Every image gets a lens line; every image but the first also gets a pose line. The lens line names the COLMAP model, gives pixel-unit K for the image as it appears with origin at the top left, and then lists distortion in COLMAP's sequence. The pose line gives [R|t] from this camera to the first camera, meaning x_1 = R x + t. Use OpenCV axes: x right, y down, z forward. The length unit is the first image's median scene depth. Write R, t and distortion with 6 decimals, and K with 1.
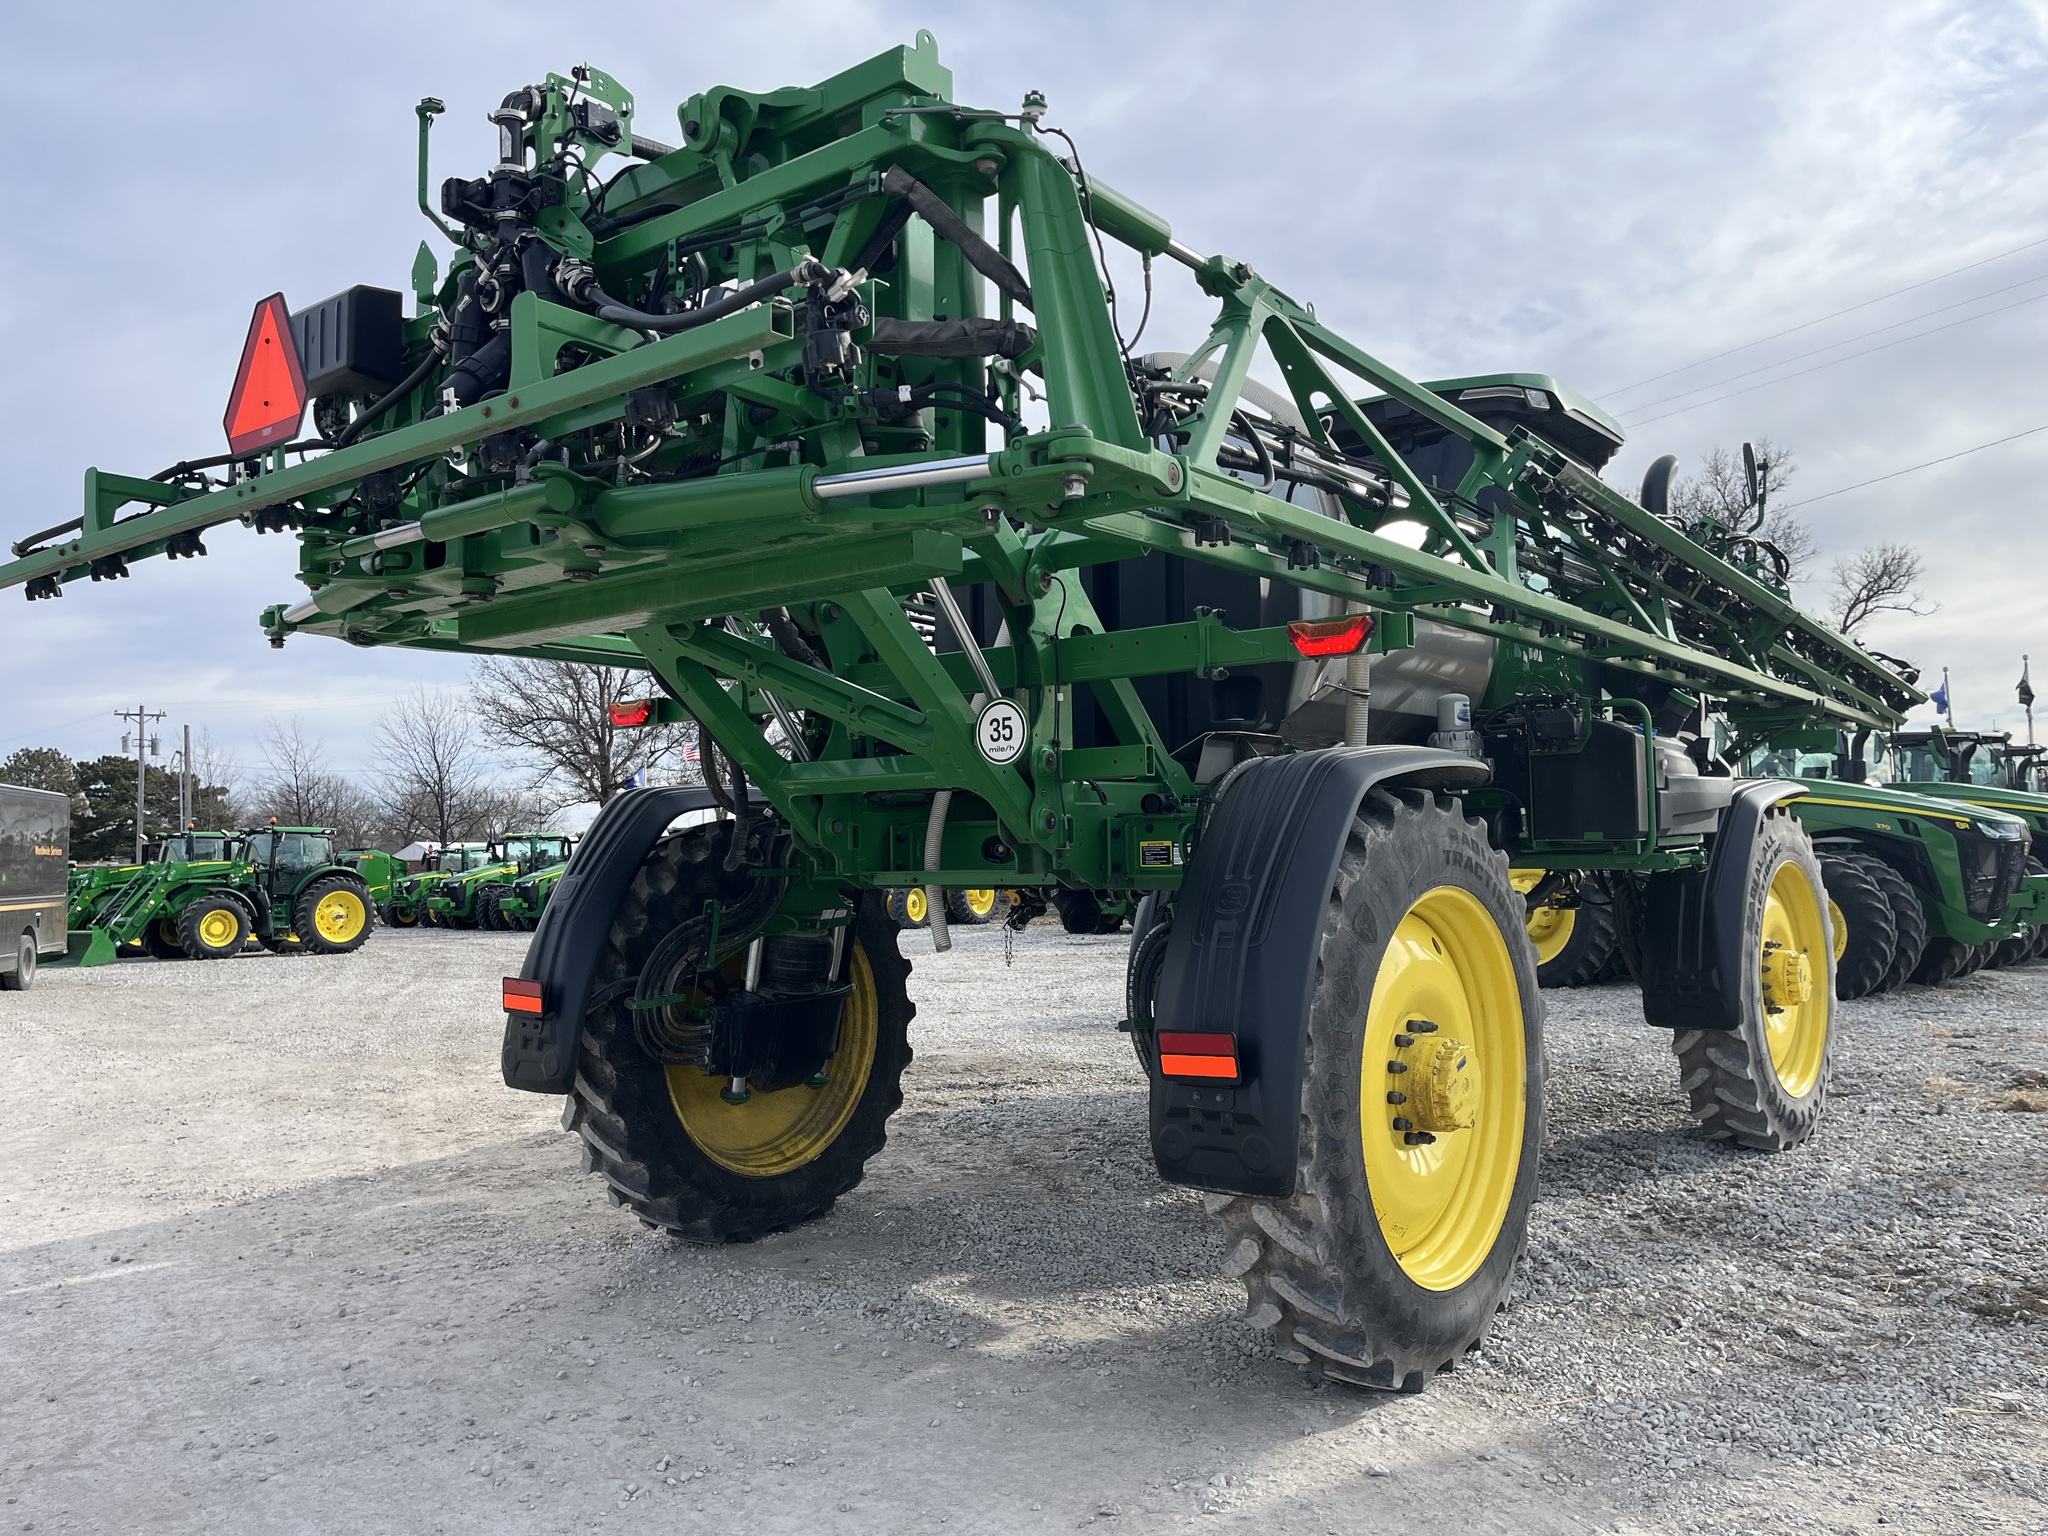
lens RADIAL K [[1552.9, 0, 1002.3], [0, 1552.9, 783.9], [0, 0, 1]] dist [0.057105, -0.076400]
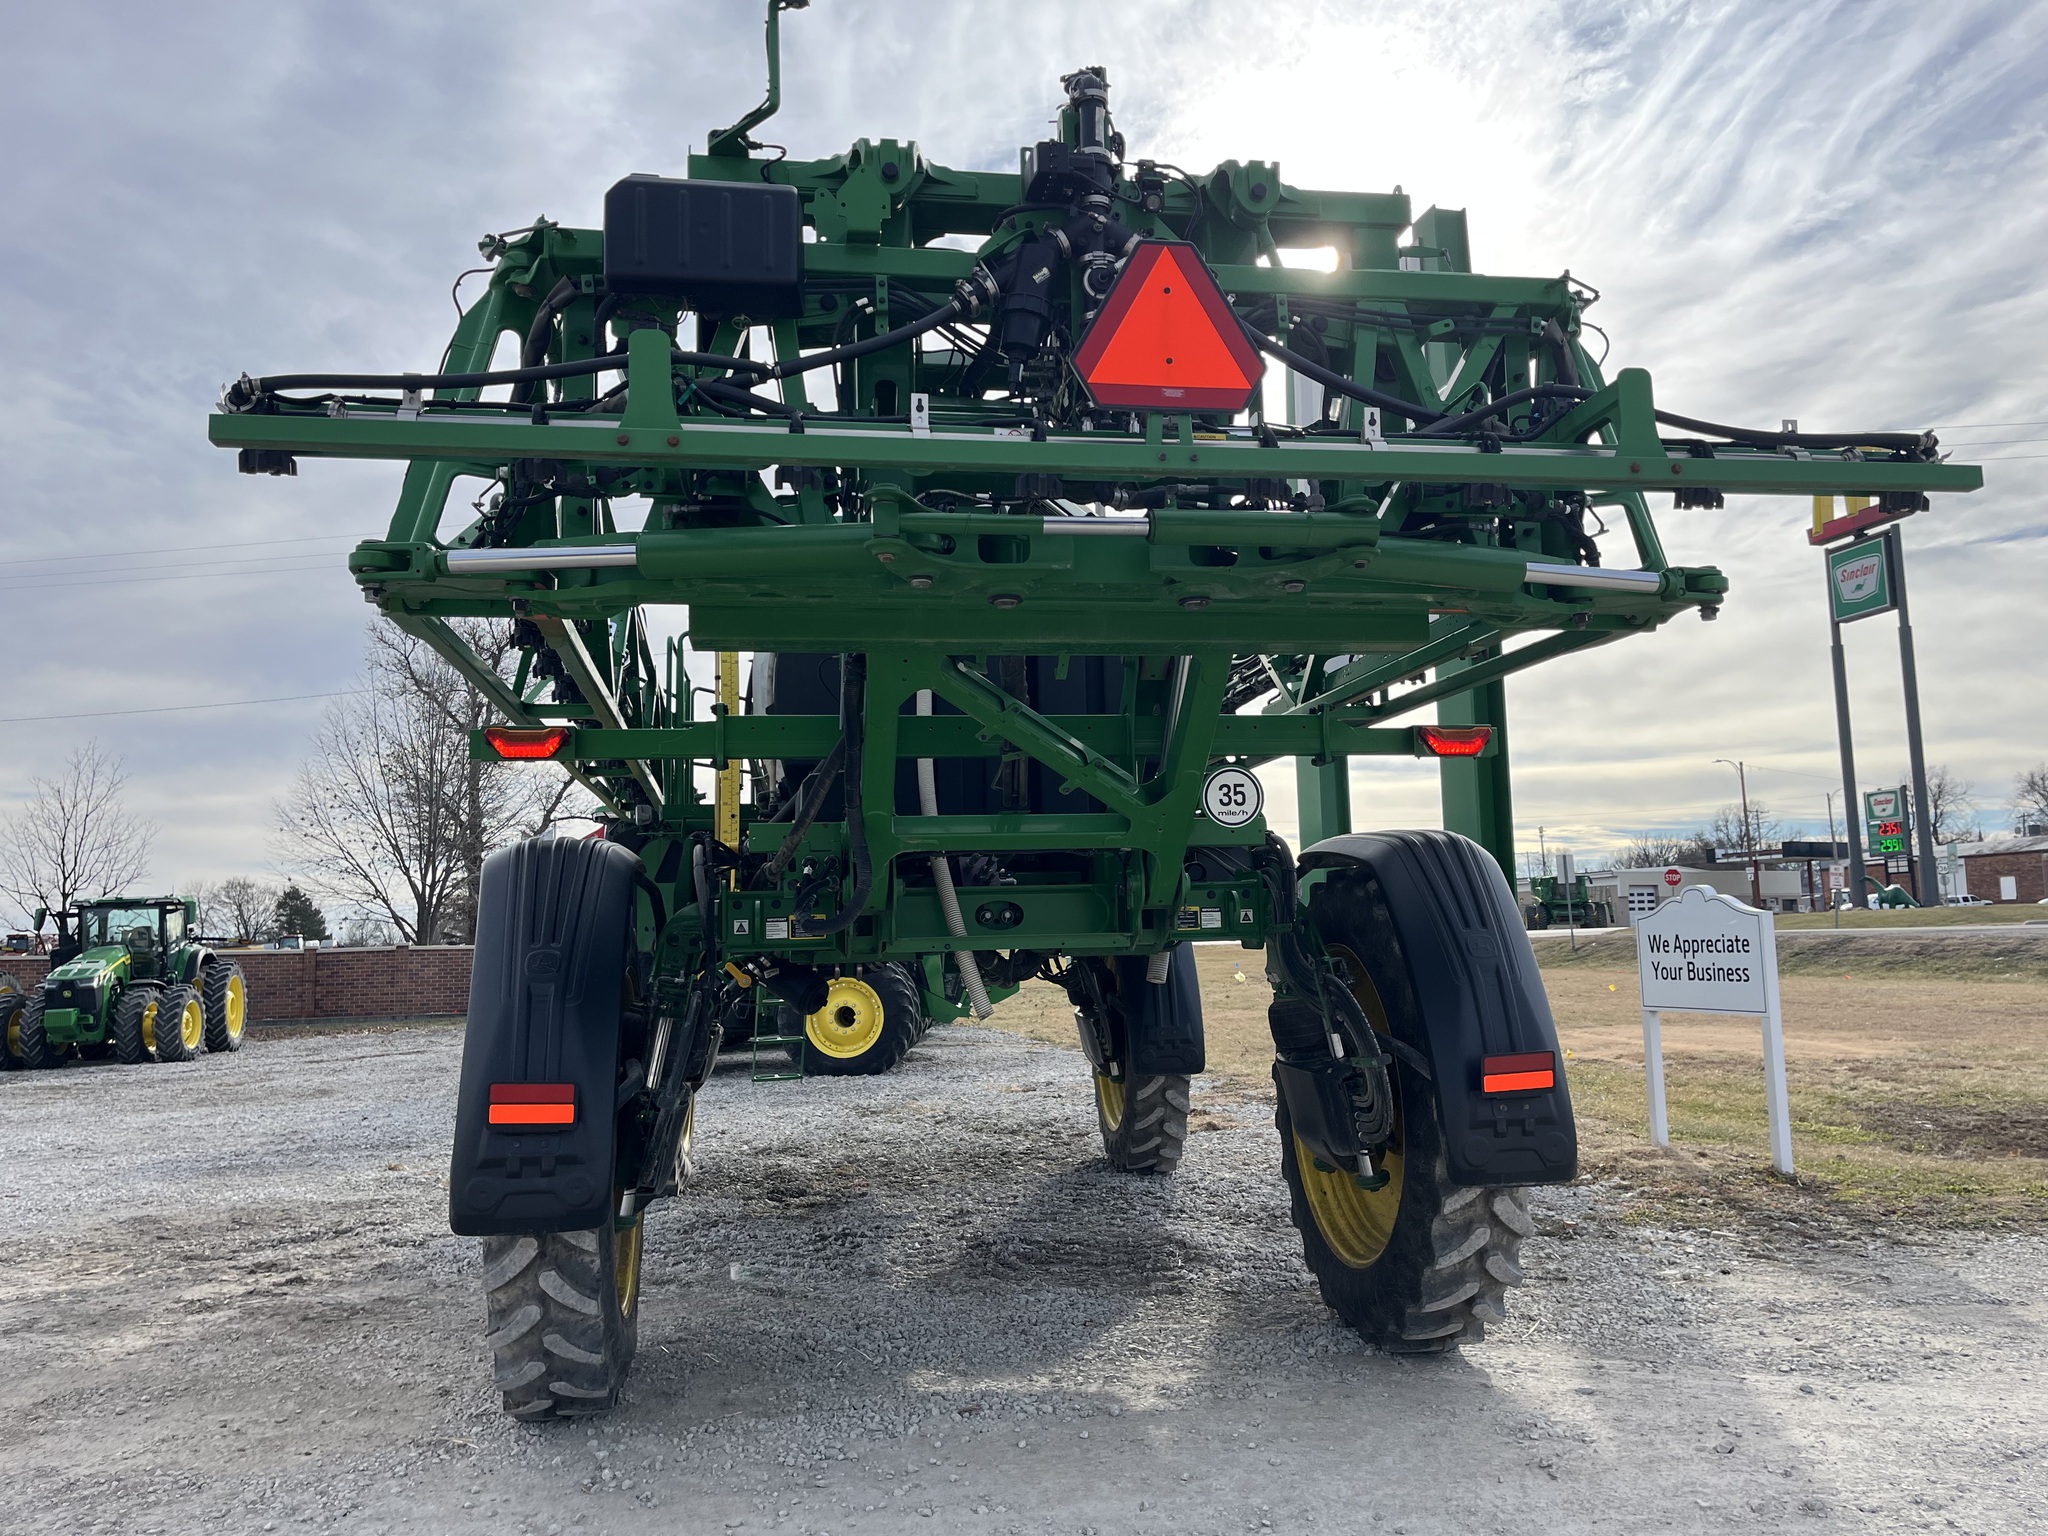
lens RADIAL K [[1552.9, 0, 1040.1], [0, 1552.9, 760.9], [0, 0, 1]] dist [0.057105, -0.076400]
pose [[0.664876, 0.086325, 0.741949, -0.863001], [-0.019171, 0.994944, -0.098581, 0.048891], [-0.746708, 0.051321, 0.663169, 0.374545]]
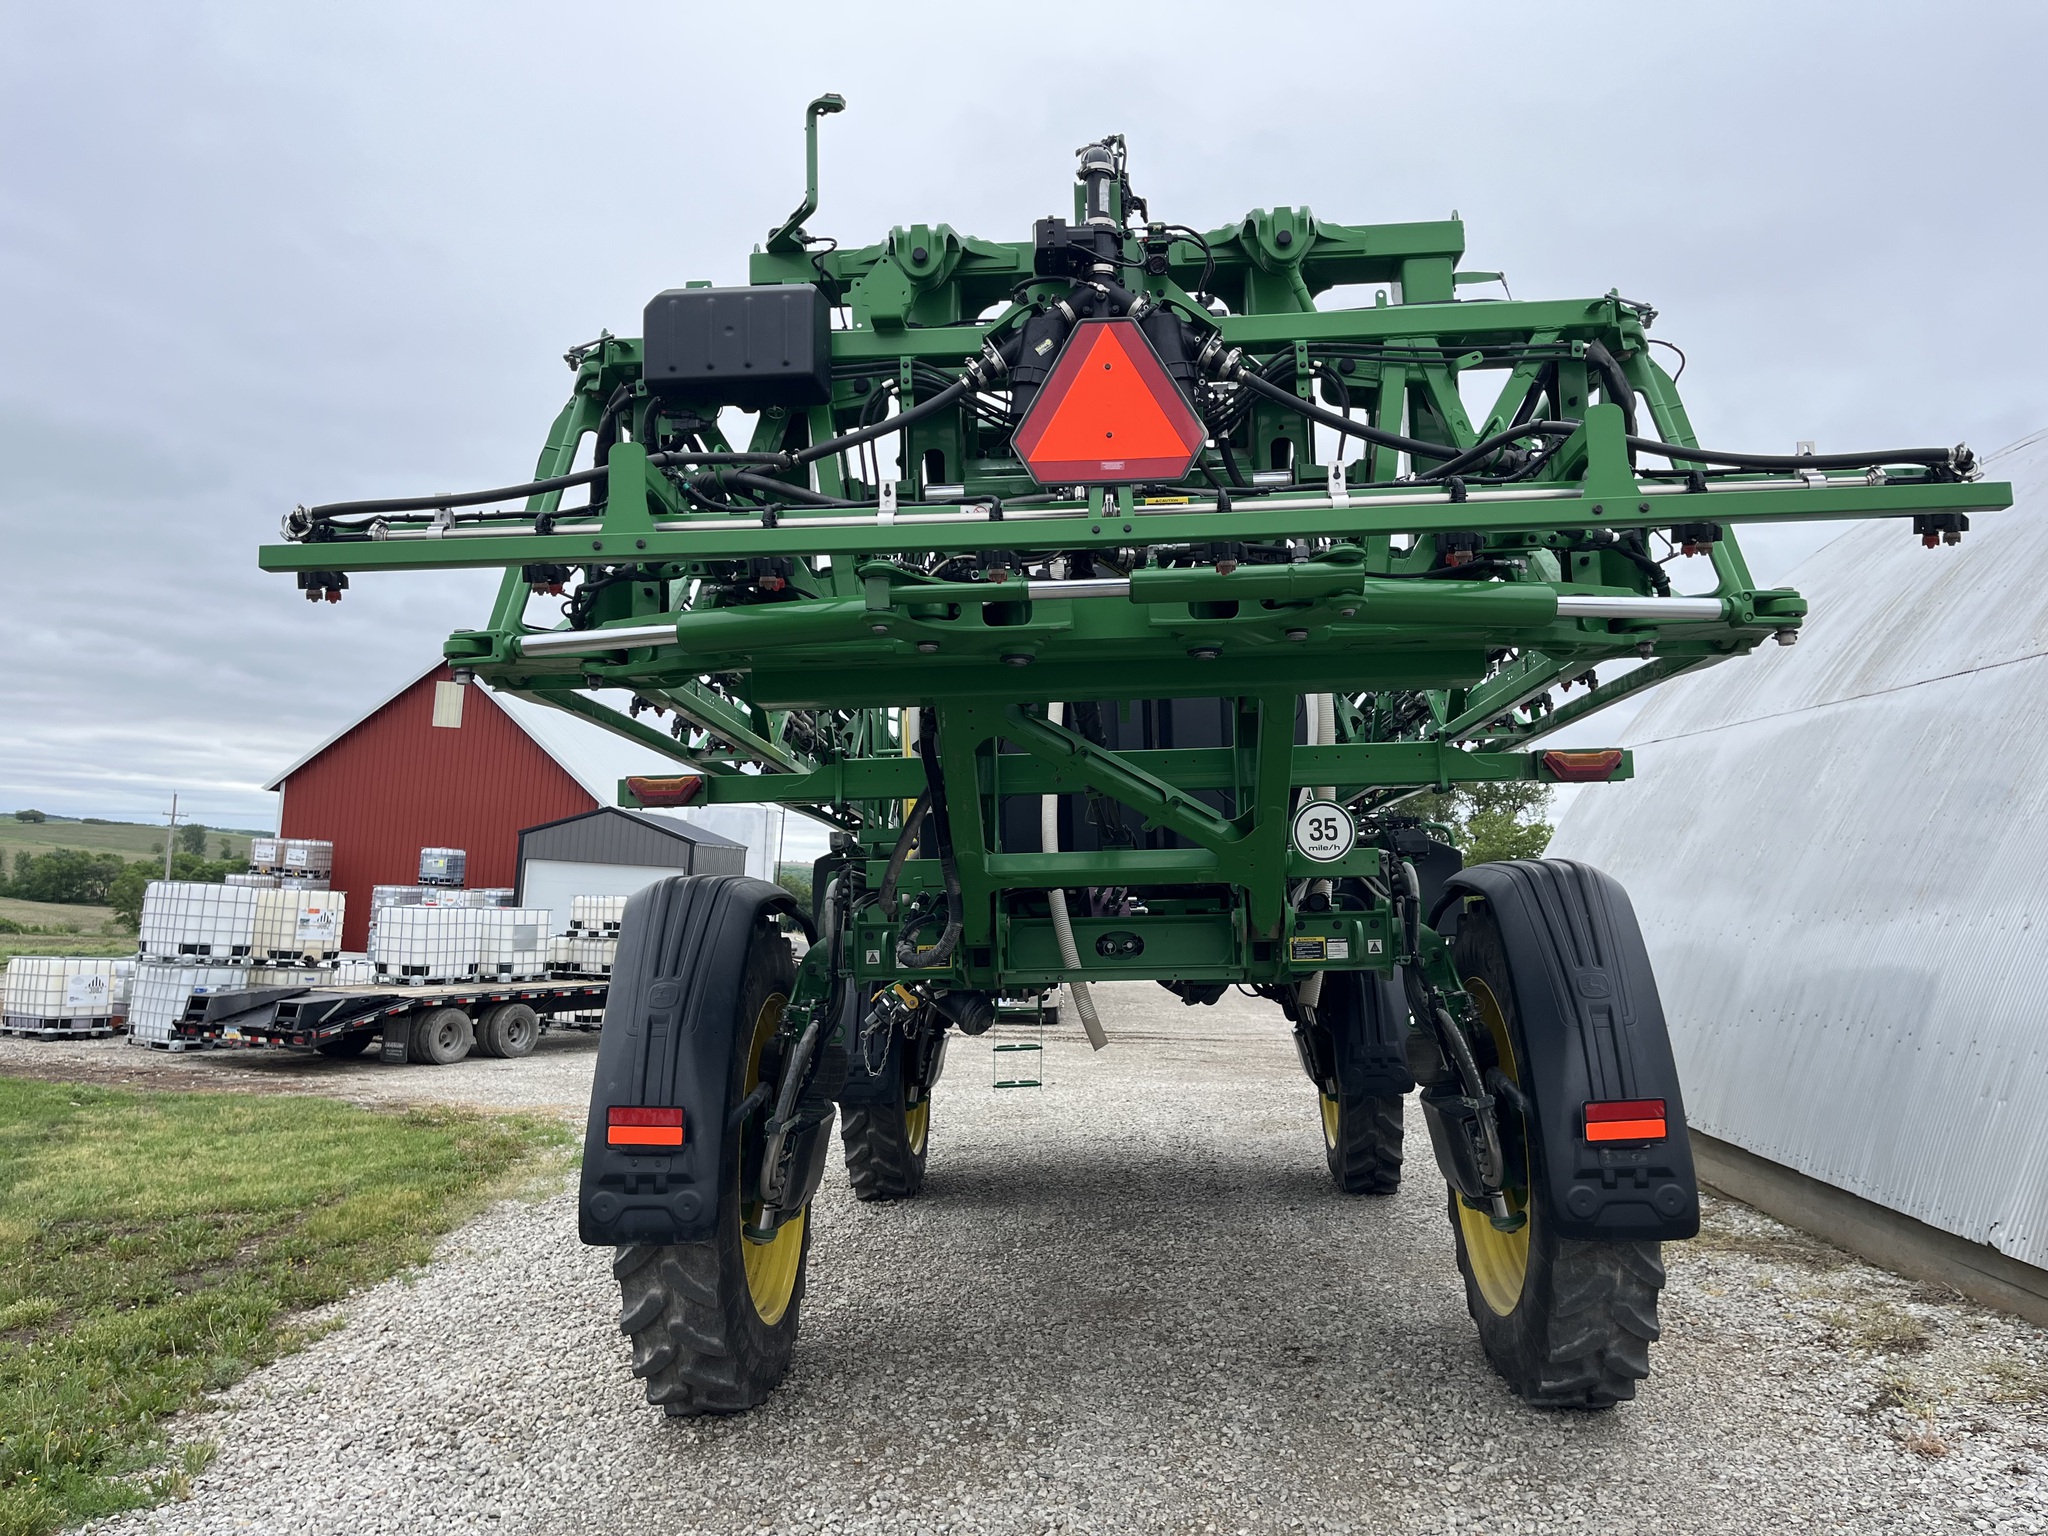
lens RADIAL K [[1552.9, 0, 1036.2], [0, 1552.9, 736.9], [0, 0, 1]] dist [0.057105, -0.076400]
pose [[0.810712, 0.075805, 0.580516, -0.762320], [-0.017040, 0.994217, -0.106029, 0.018104], [-0.585197, 0.076067, 0.807316, 0.241678]]
